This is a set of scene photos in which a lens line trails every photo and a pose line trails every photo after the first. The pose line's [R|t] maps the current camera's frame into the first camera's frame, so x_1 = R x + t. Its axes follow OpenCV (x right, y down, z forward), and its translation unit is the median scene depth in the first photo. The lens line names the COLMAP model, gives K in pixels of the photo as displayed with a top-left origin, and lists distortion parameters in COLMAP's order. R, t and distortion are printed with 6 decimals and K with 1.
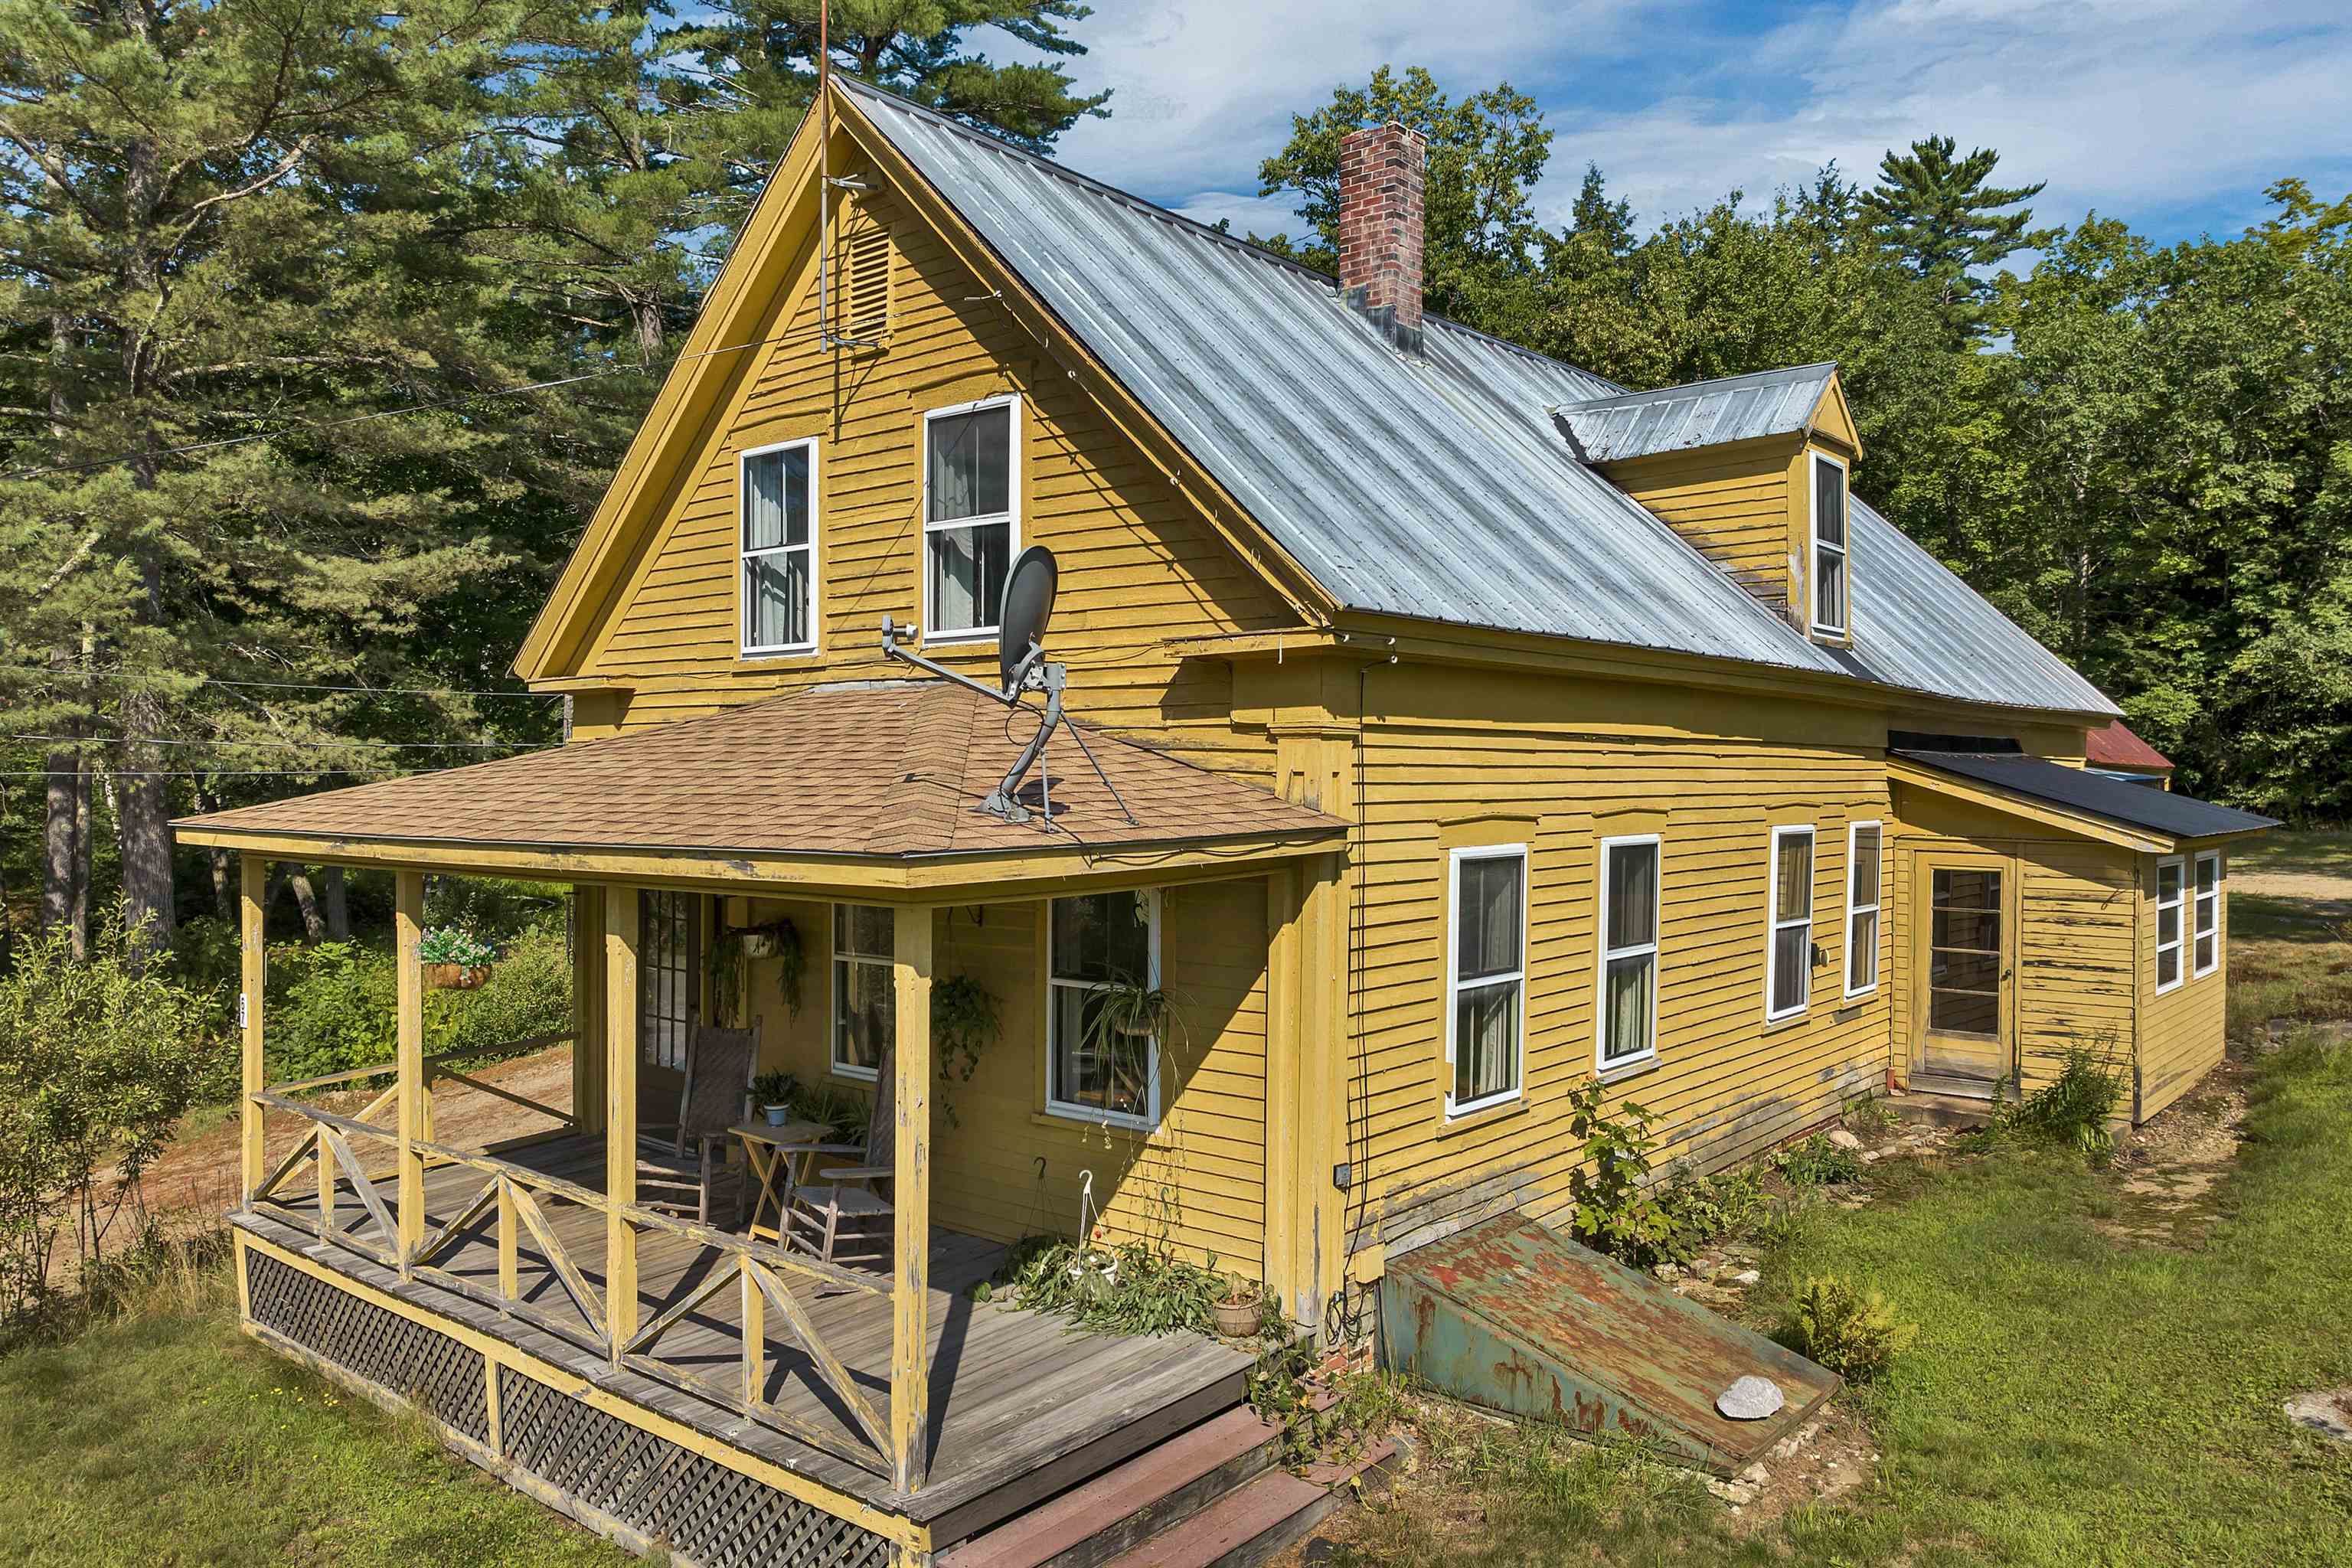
lens RADIAL K [[1676.5, 0, 1163.5], [0, 1676.5, 788.4], [0, 0, 1]] dist [-0.008905, 0.004023]
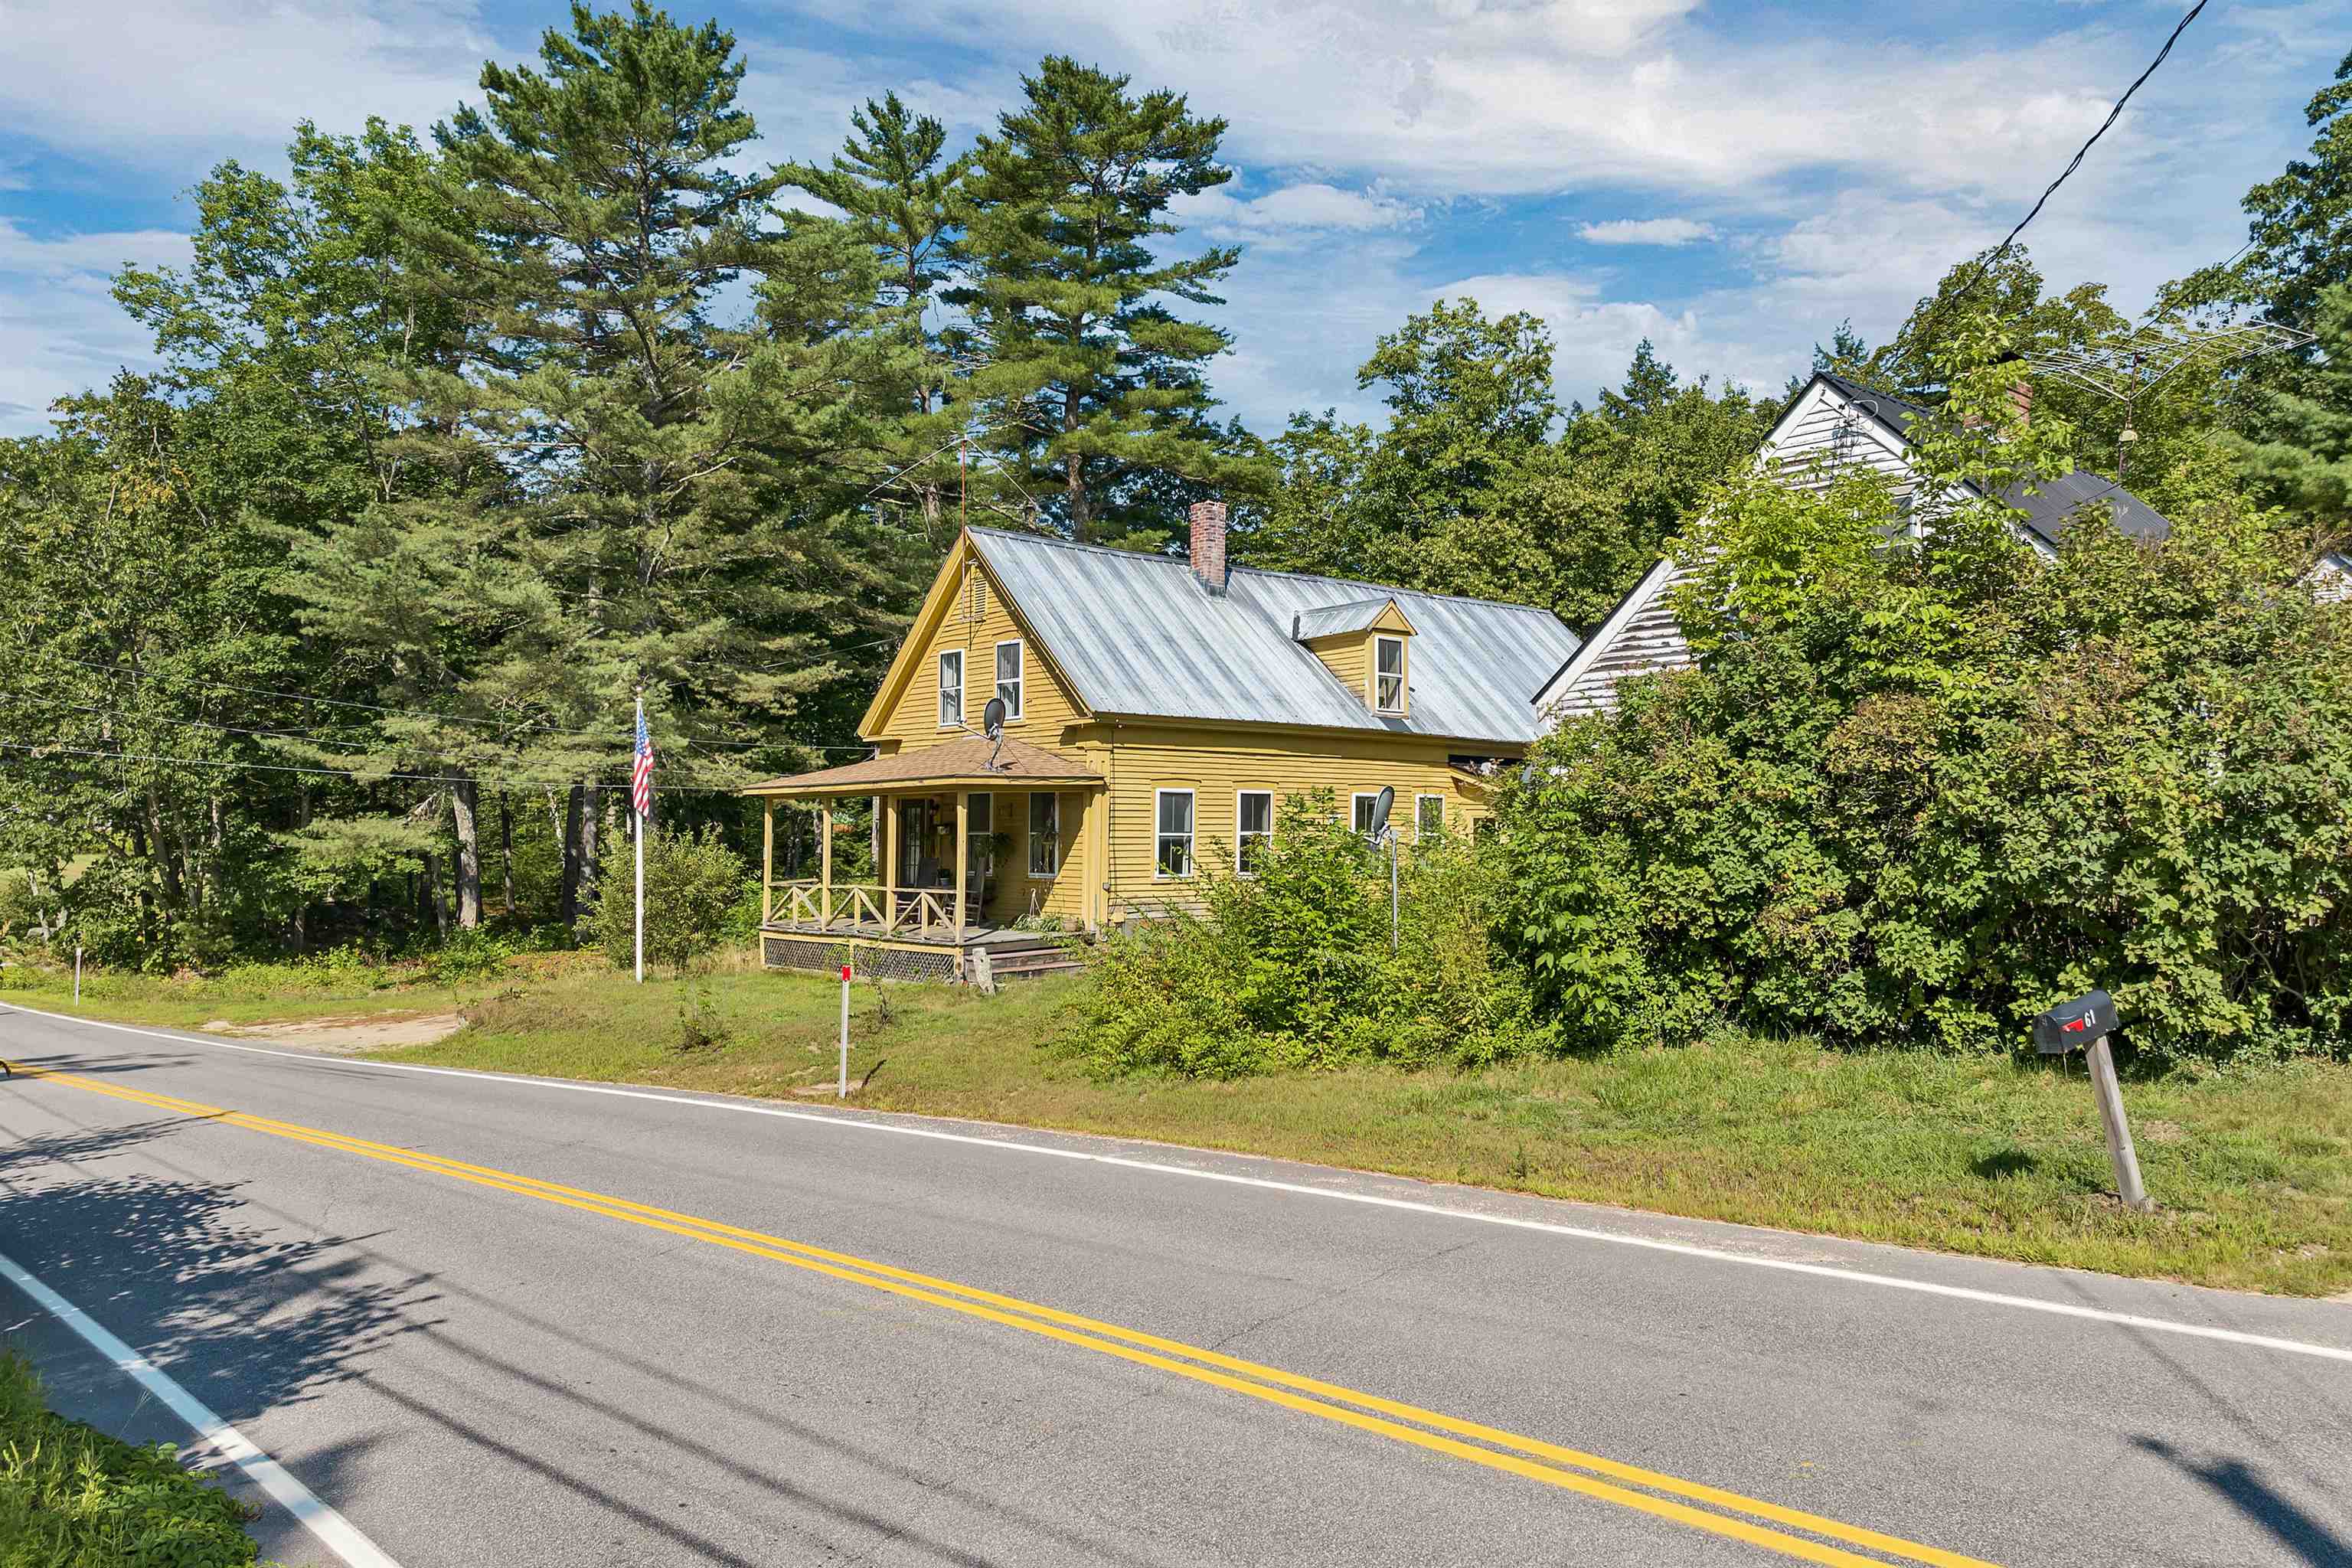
lens RADIAL K [[1676.5, 0, 1194.4], [0, 1676.5, 780.0], [0, 0, 1]] dist [-0.008905, 0.004023]
pose [[0.988127, -0.006242, -0.153509, 0.277909], [-0.000275, 0.999101, -0.042396, 0.059123], [0.153636, 0.041935, 0.987237, -0.781659]]
